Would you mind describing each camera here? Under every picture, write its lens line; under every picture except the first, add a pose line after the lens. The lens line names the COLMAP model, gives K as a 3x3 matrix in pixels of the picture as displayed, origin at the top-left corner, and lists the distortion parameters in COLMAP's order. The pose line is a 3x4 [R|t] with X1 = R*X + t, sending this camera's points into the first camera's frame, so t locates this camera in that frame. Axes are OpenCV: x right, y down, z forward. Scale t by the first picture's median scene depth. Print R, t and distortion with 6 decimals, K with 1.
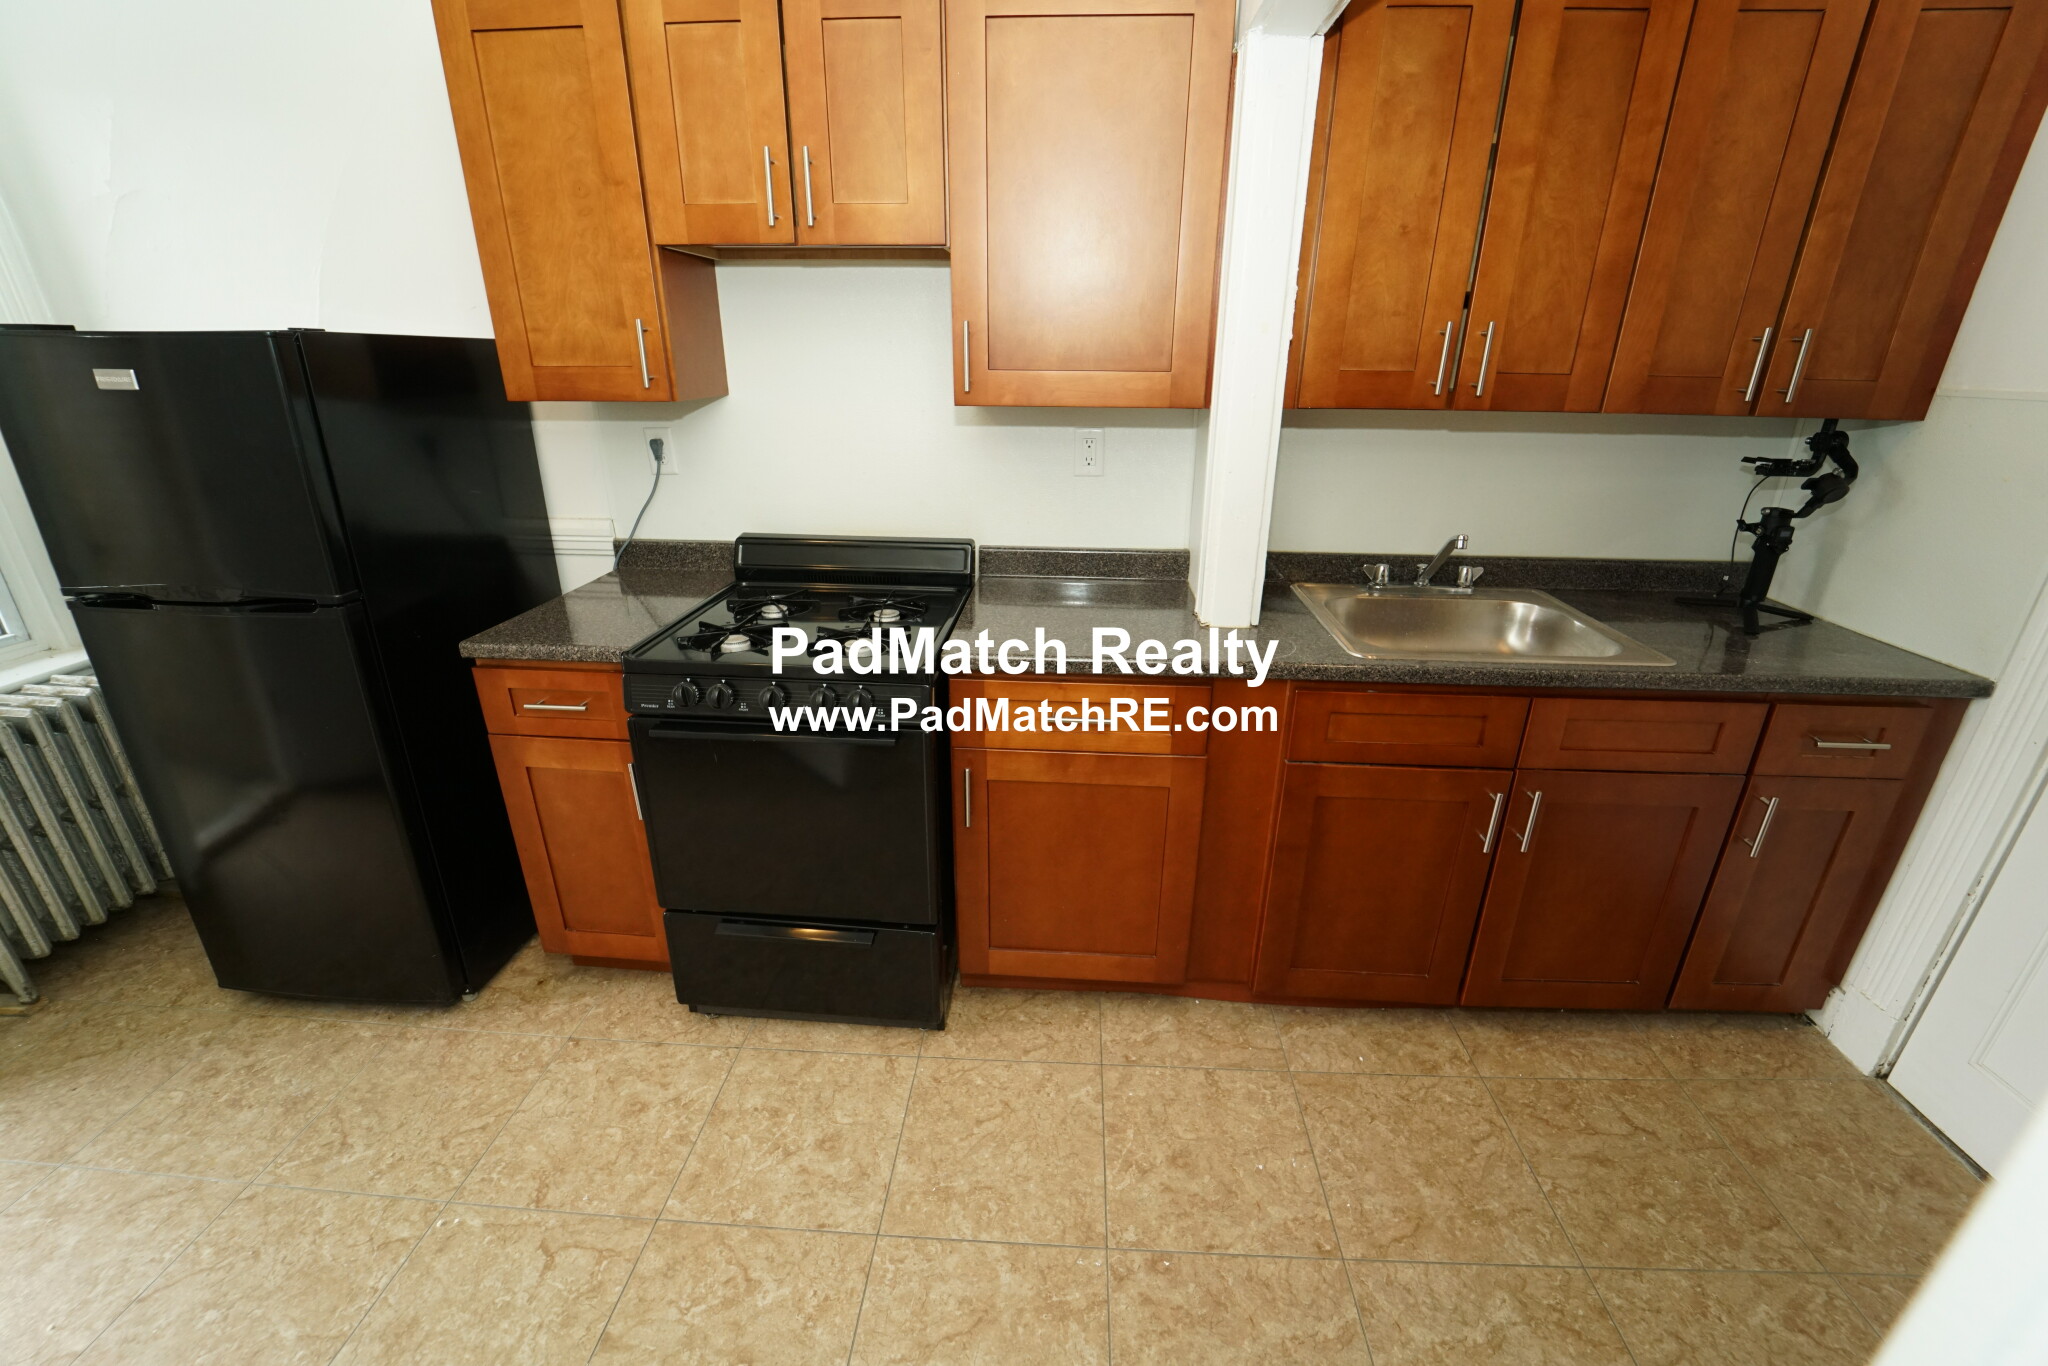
lens RADIAL K [[828.2, 0, 1021.5], [0, 828.2, 669.1], [0, 0, 1]] dist [-0.022660, -0.000242]
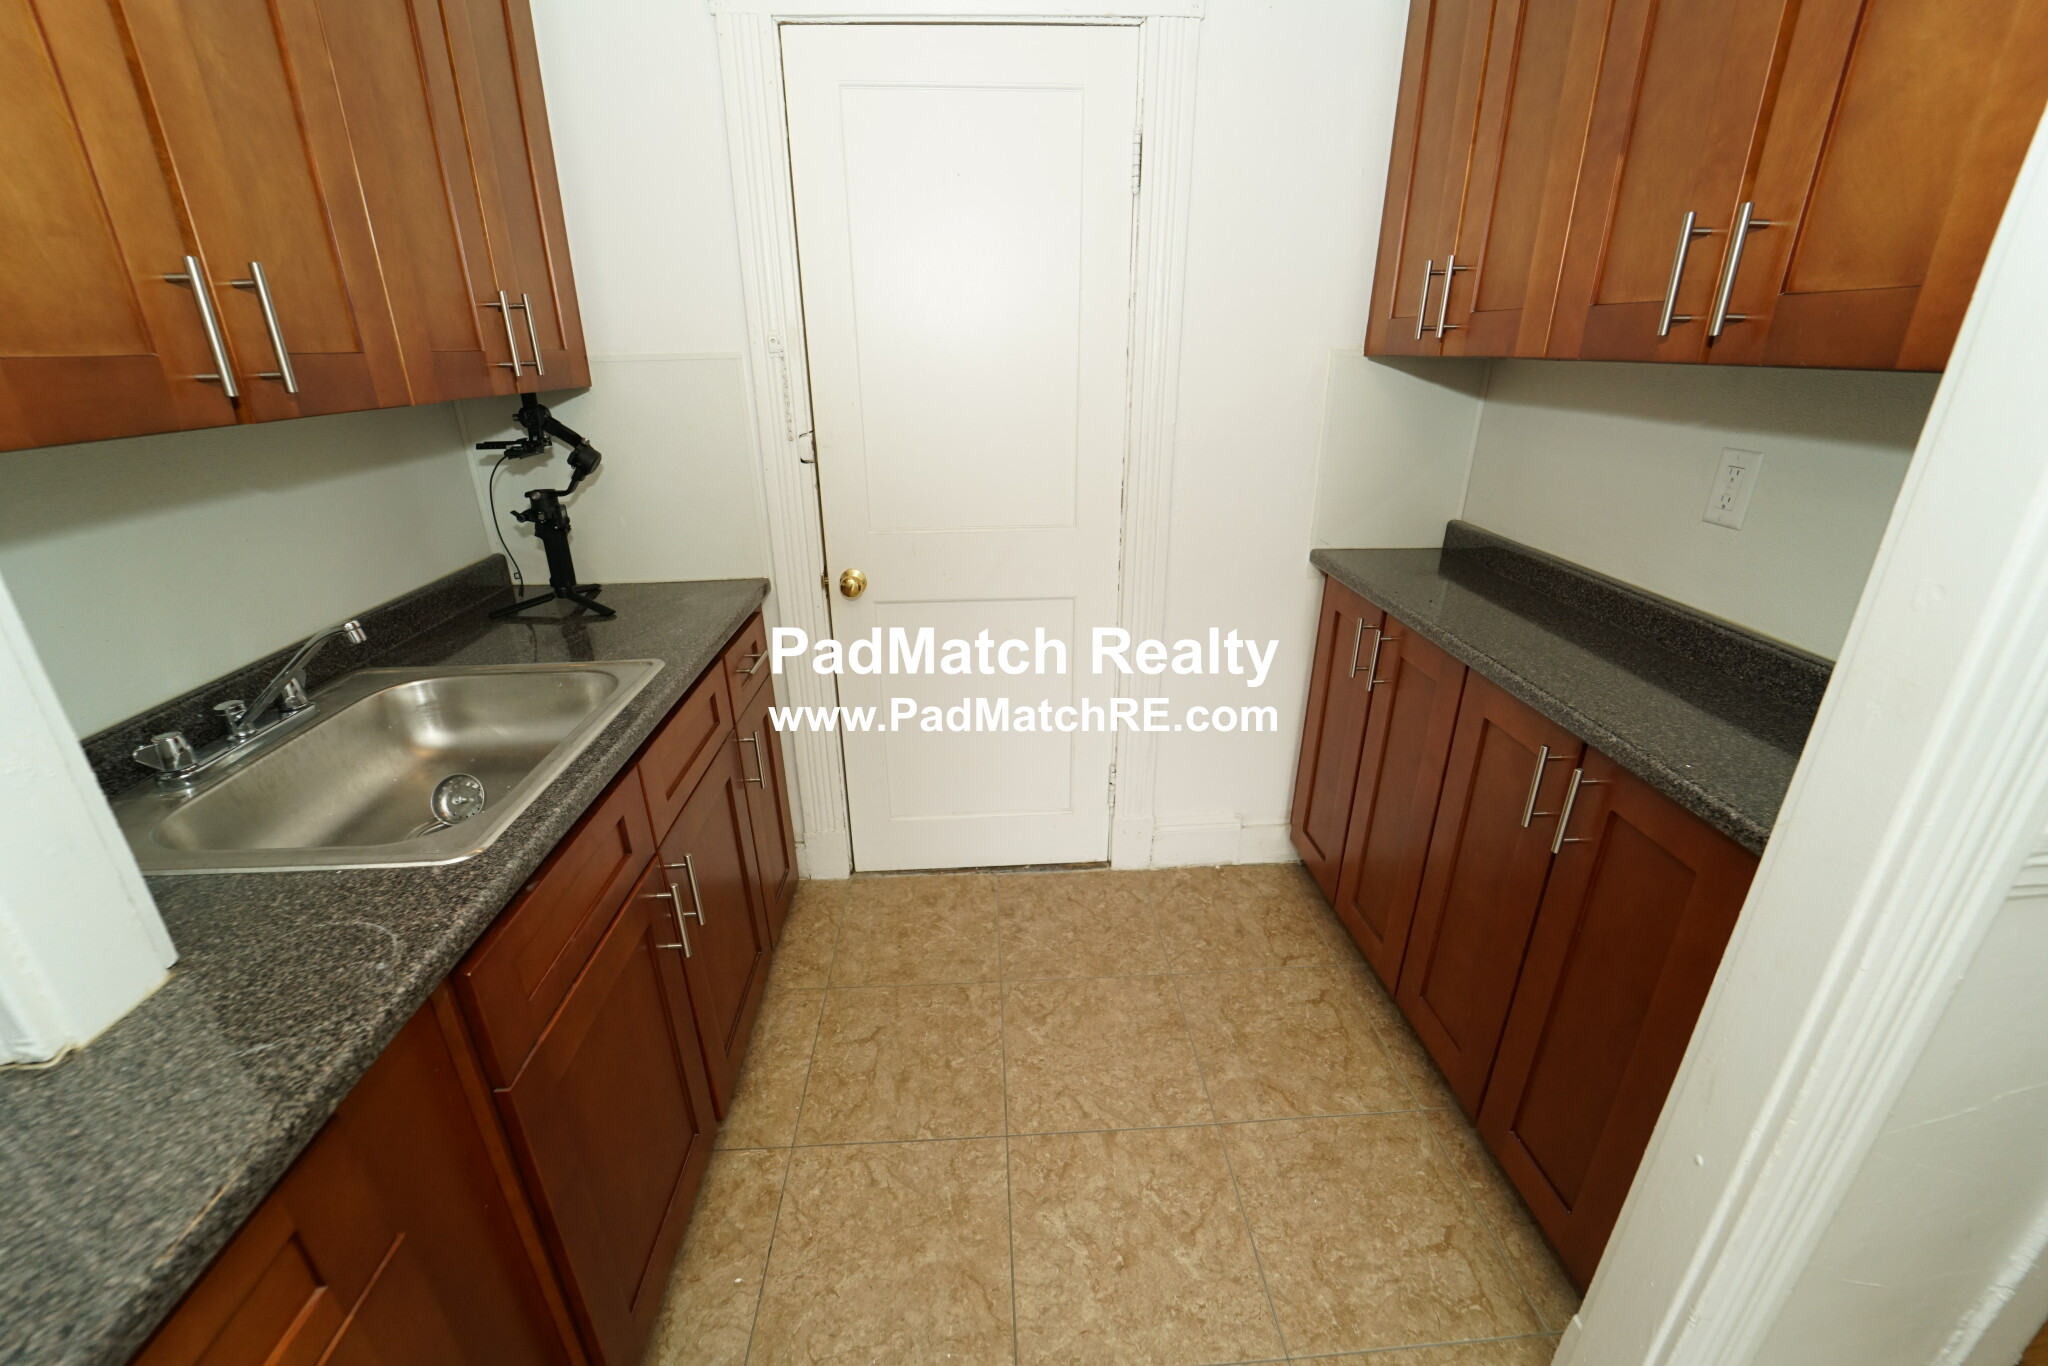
lens RADIAL K [[830.8, 0, 1019.4], [0, 830.8, 673.0], [0, 0, 1]] dist [-0.019973, -0.000197]
pose [[-0.119336, -0.366685, 0.922660, -0.103659], [0.362284, 0.849144, 0.384325, -0.193644], [-0.924397, 0.380128, 0.031511, 0.561908]]
